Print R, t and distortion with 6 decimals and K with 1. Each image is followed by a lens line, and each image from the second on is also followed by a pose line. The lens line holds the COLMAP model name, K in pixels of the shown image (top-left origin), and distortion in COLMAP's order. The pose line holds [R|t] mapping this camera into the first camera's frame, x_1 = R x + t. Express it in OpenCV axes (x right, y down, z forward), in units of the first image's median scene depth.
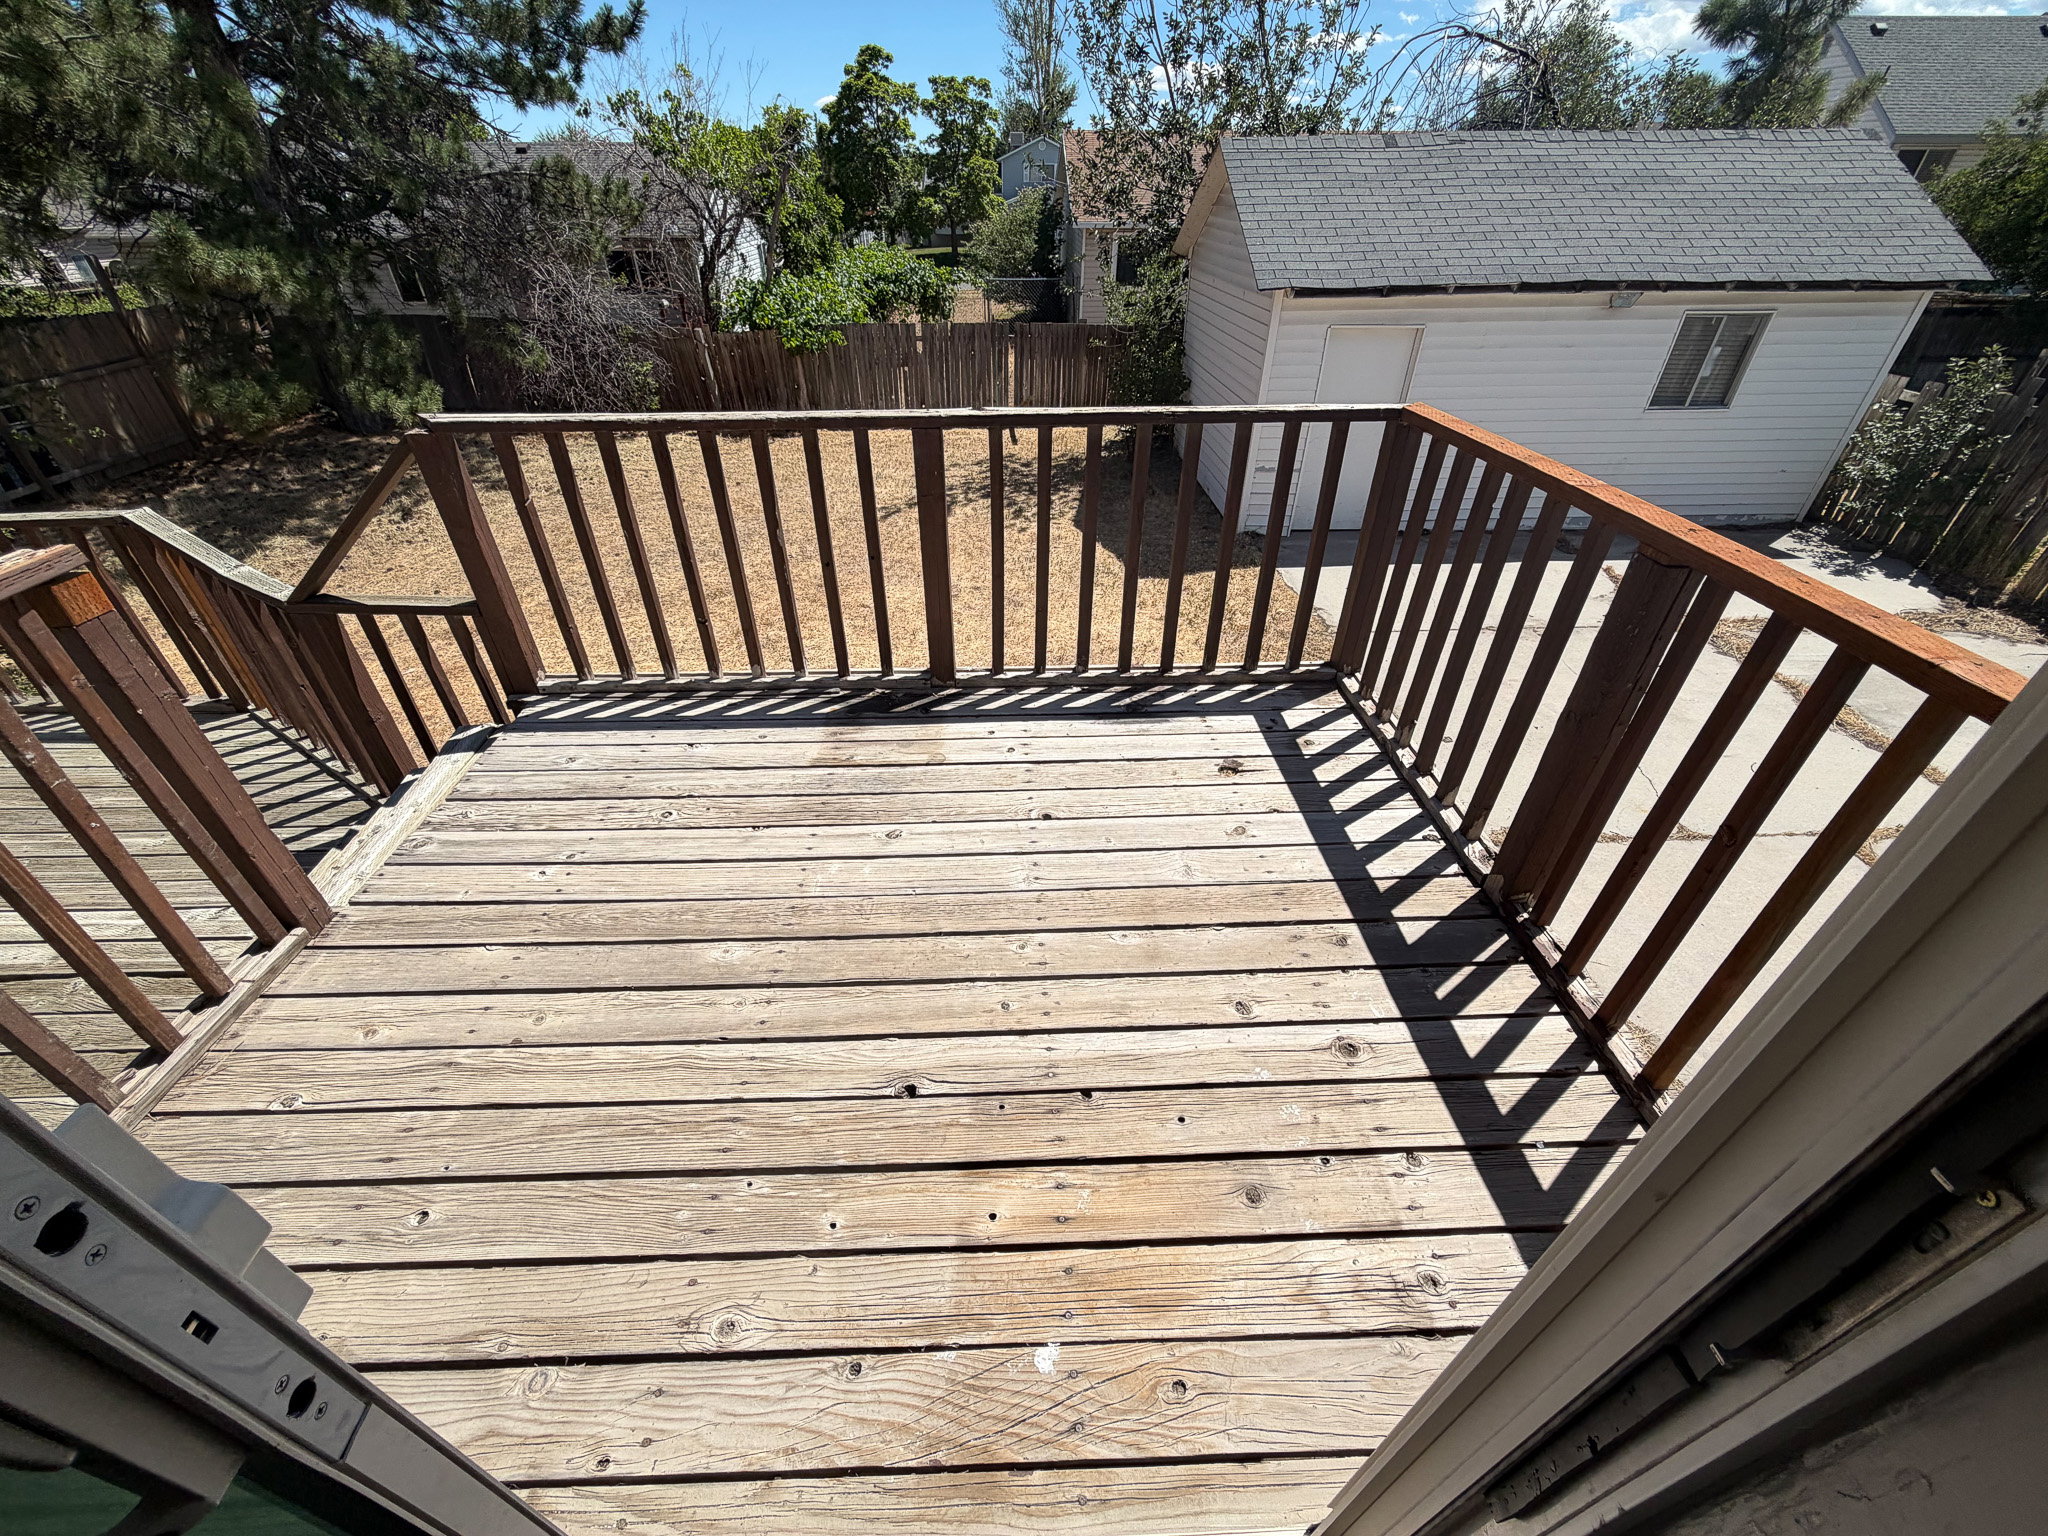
lens RADIAL K [[816.7, 0, 1012.9], [0, 816.7, 765.8], [0, 0, 1]] dist [0.000353, 0.000122]
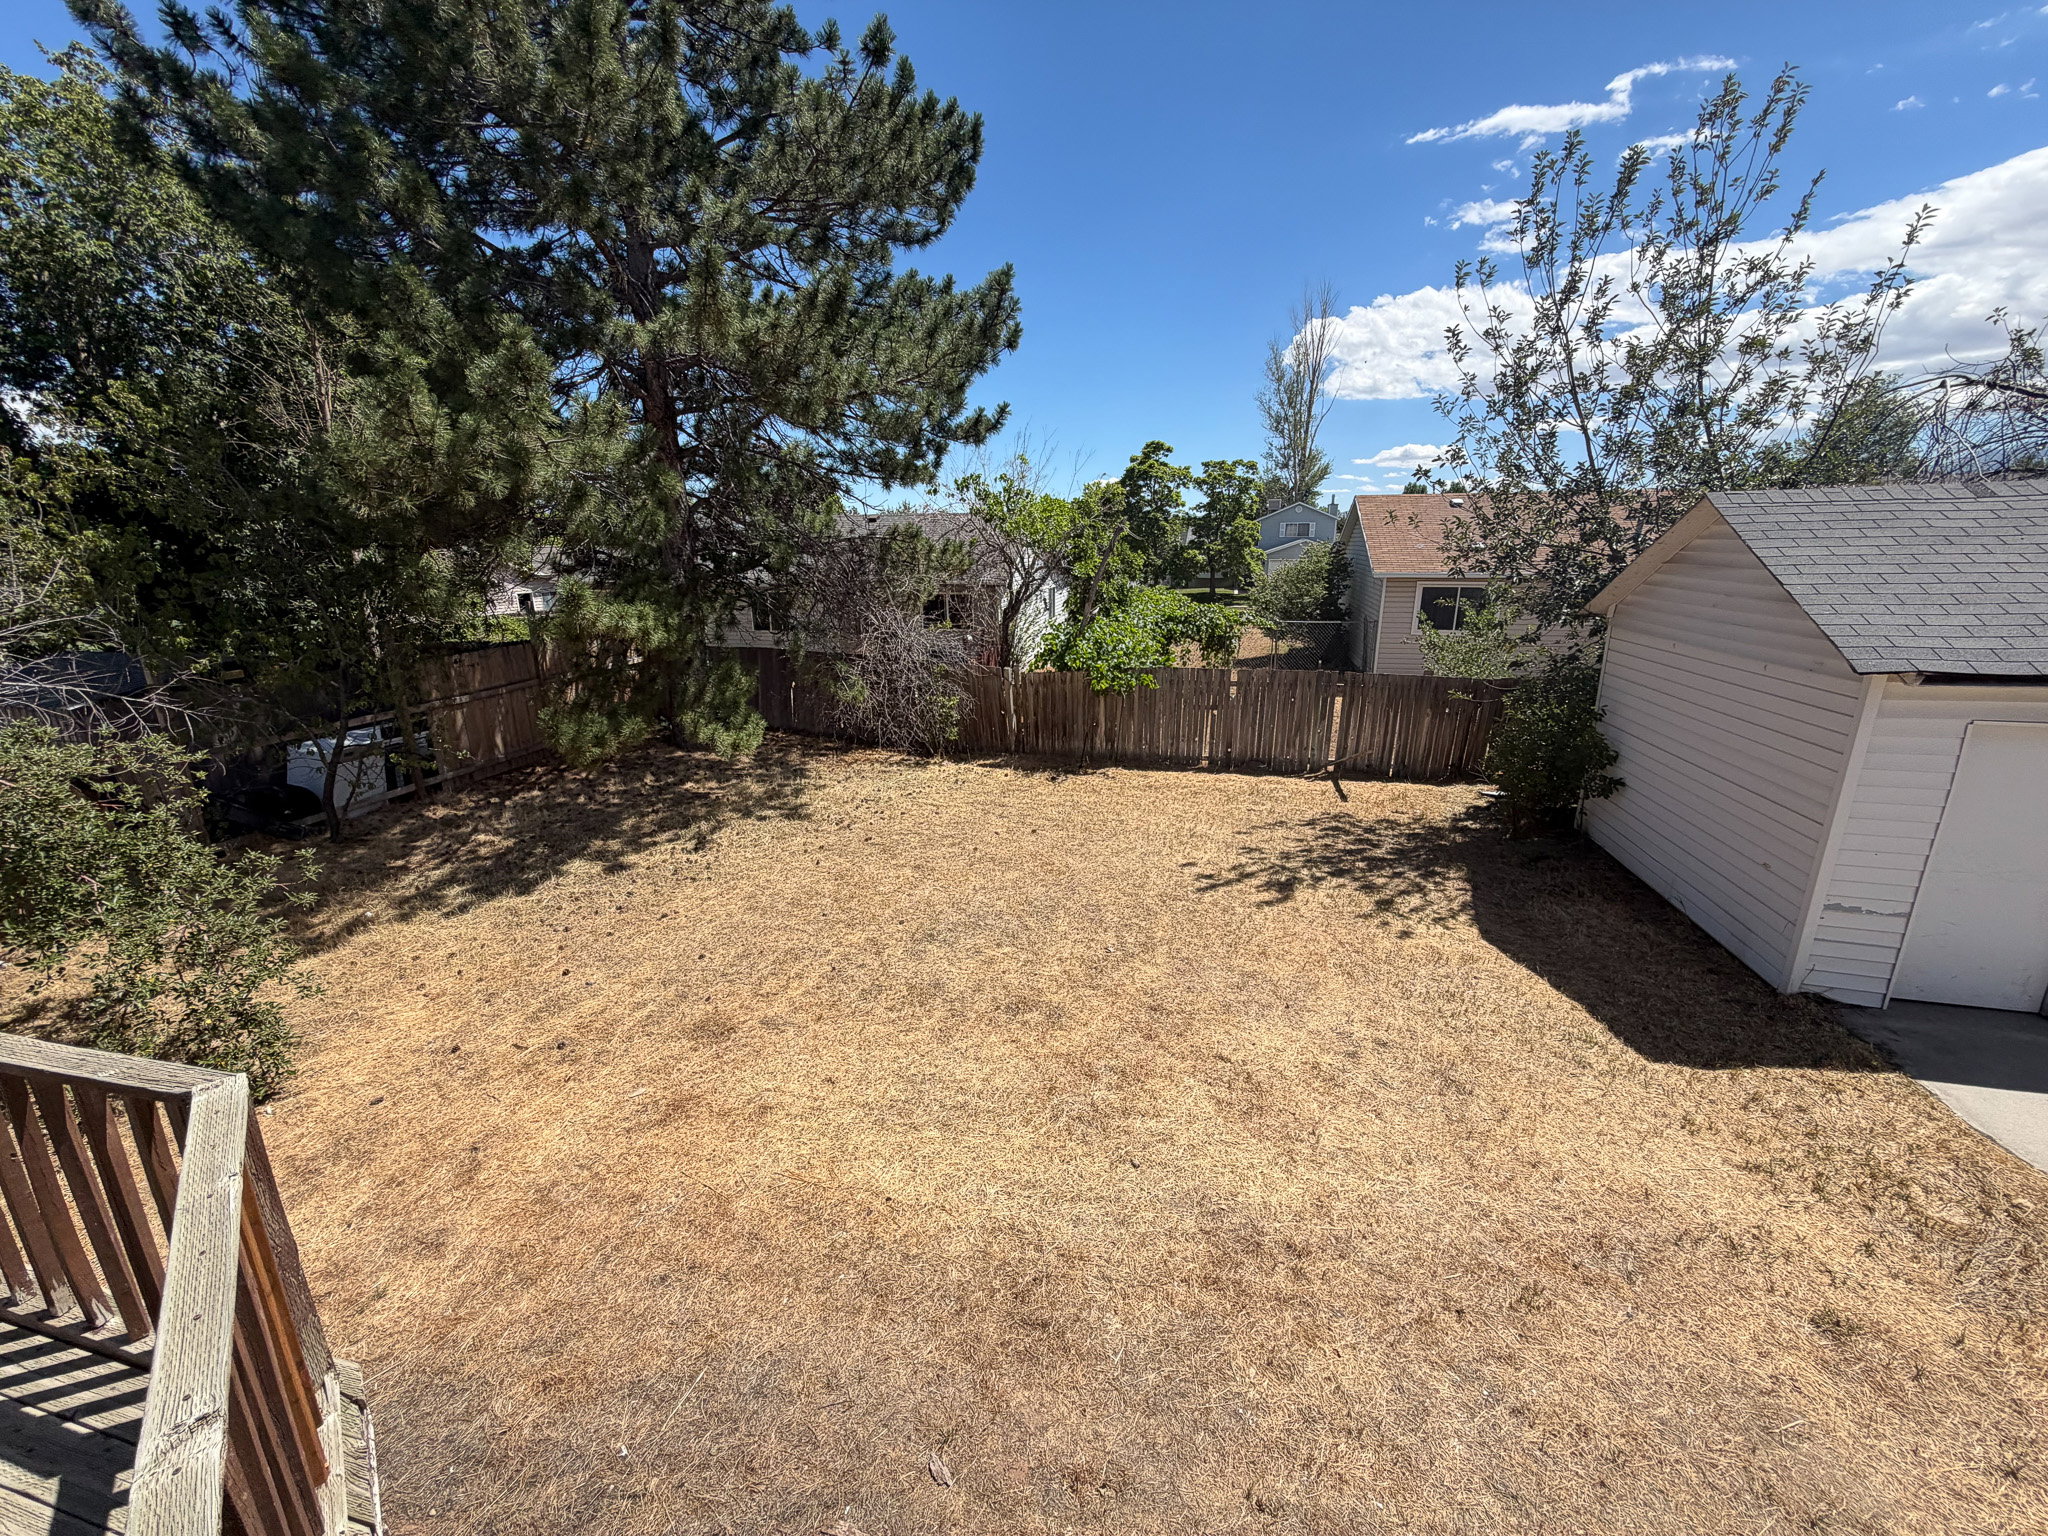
lens RADIAL K [[819.8, 0, 1014.8], [0, 819.8, 770.1], [0, 0, 1]] dist [0.002067, 0.000261]
pose [[0.962902, 0.064117, -0.262124, -0.115194], [-0.148934, 0.936292, -0.318082, -0.109771], [0.225030, 0.345321, 0.911106, 0.145927]]
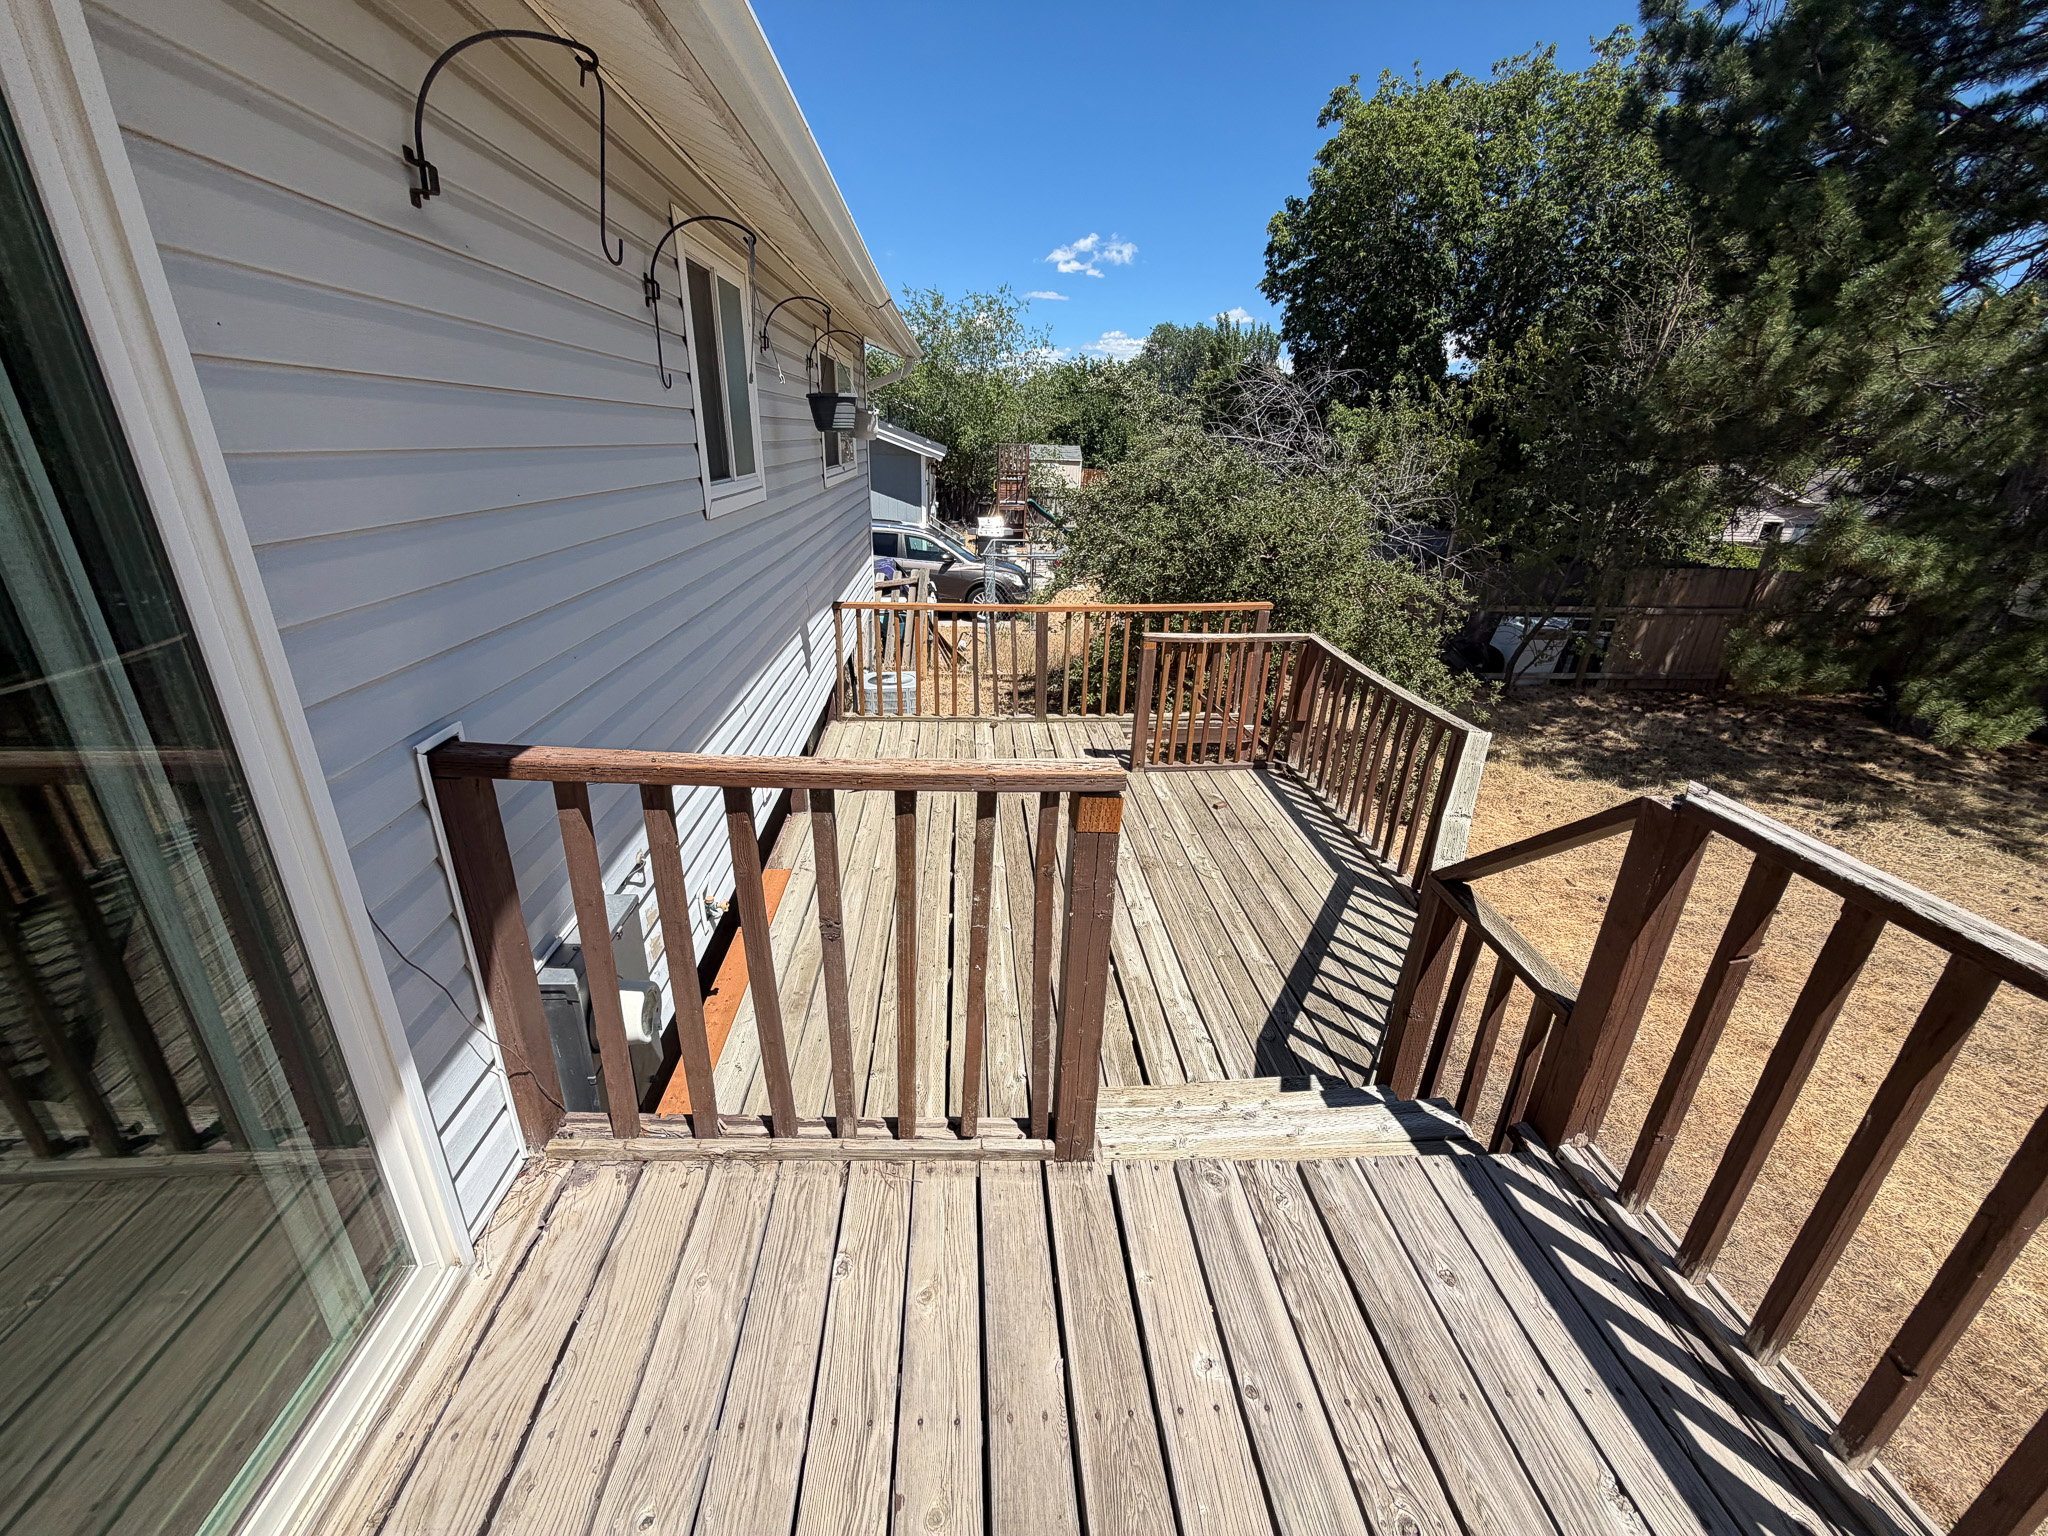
lens RADIAL K [[812.0, 0, 1013.7], [0, 812.0, 770.3], [0, 0, 1]] dist [-0.001114, 0.000064]
pose [[0.034507, 0.379091, -0.924716, -0.024797], [-0.606265, 0.743515, 0.282183, -0.054436], [0.794513, 0.550886, 0.255487, 0.072166]]
